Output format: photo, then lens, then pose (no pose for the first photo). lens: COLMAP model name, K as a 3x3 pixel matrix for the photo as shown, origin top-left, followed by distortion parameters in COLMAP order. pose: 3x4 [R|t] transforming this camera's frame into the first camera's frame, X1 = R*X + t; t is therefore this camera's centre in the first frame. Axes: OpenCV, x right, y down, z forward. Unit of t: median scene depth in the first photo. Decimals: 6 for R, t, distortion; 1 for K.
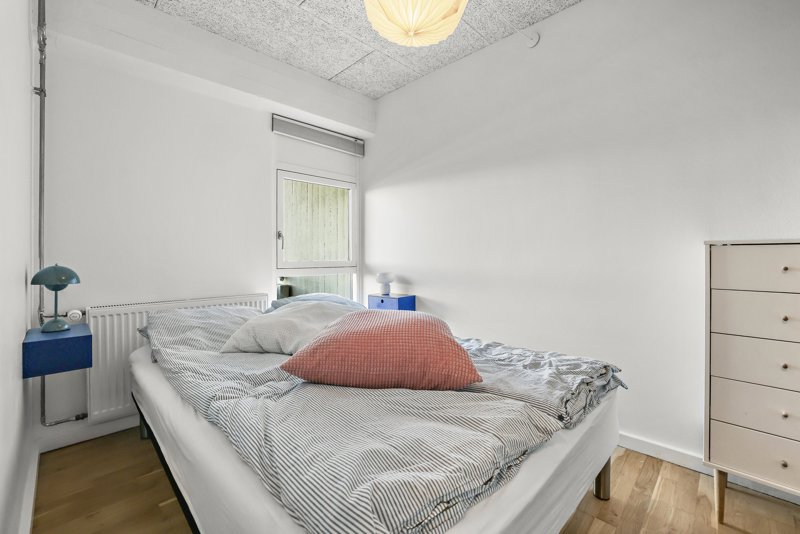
lens RADIAL K [[338.3, 0, 395.0], [0, 338.3, 265.2], [0, 0, 1]] dist [-0.023799, 0.000554]
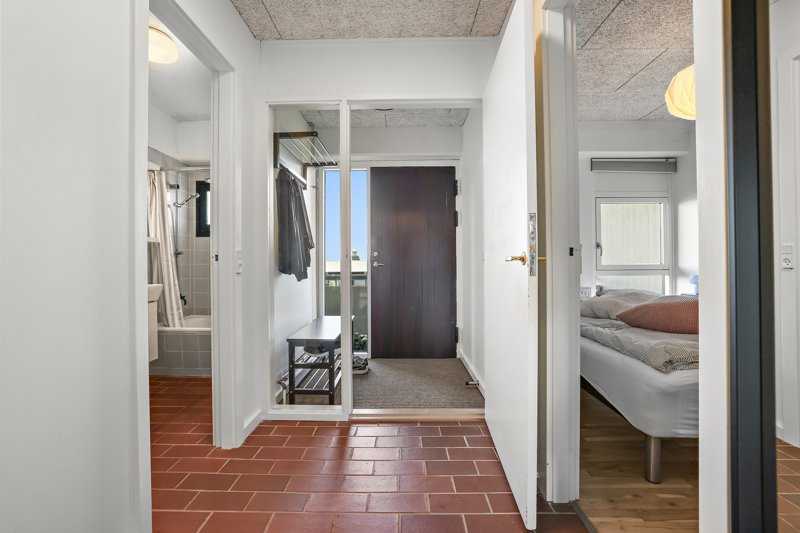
lens RADIAL K [[351.9, 0, 390.6], [0, 351.9, 264.3], [0, 0, 1]] dist [-0.048291, 0.017062]
pose [[0.688618, -0.007984, -0.725081, 0.087391], [-0.009268, 0.999761, -0.019811, 0.019874], [0.725065, 0.020362, 0.688379, -0.529356]]
